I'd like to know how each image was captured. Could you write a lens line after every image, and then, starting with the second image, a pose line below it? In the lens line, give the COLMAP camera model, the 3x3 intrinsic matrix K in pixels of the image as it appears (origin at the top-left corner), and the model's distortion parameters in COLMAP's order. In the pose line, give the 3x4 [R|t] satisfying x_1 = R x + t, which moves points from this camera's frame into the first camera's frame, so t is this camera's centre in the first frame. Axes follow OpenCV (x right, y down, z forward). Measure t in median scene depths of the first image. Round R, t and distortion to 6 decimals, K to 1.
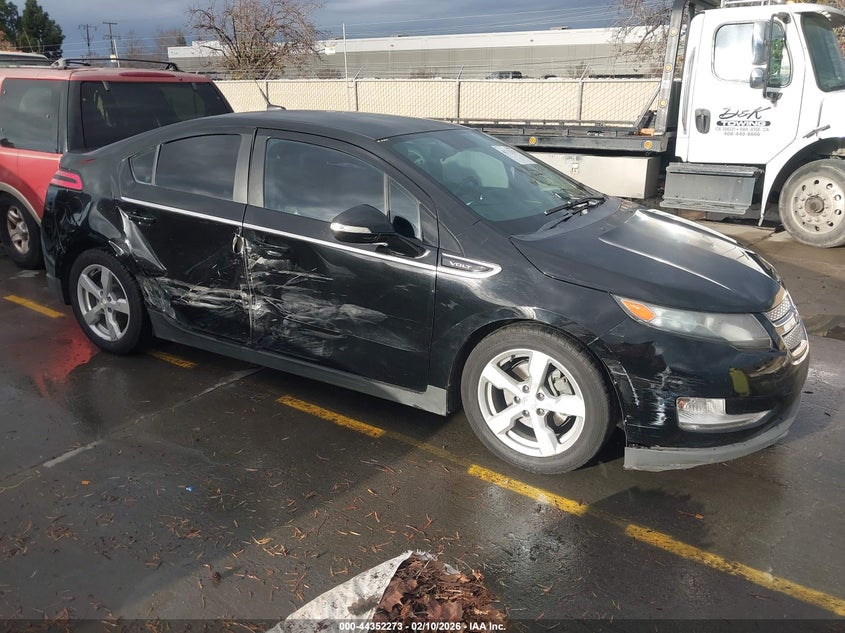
lens RADIAL K [[701.5, 0, 421.1], [0, 701.5, 315.2], [0, 0, 1]] dist [0.016929, -0.019856]
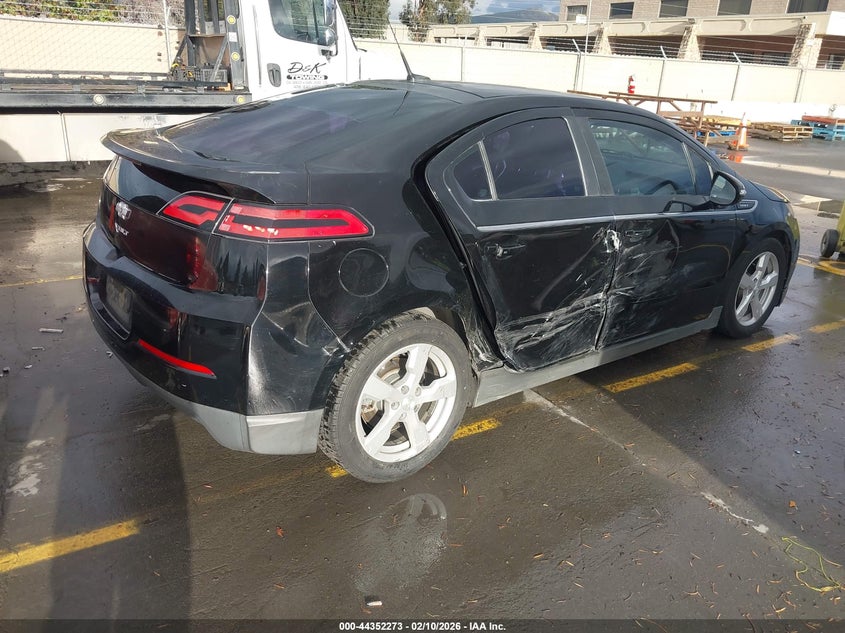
lens RADIAL K [[701.5, 0, 424.9], [0, 701.5, 316.1], [0, 0, 1]] dist [0.016929, -0.019856]
pose [[0.331735, -0.314382, 0.889447, -0.579843], [0.237339, 0.940324, 0.243845, -0.142522], [-0.913029, 0.130208, 0.386553, 0.443337]]
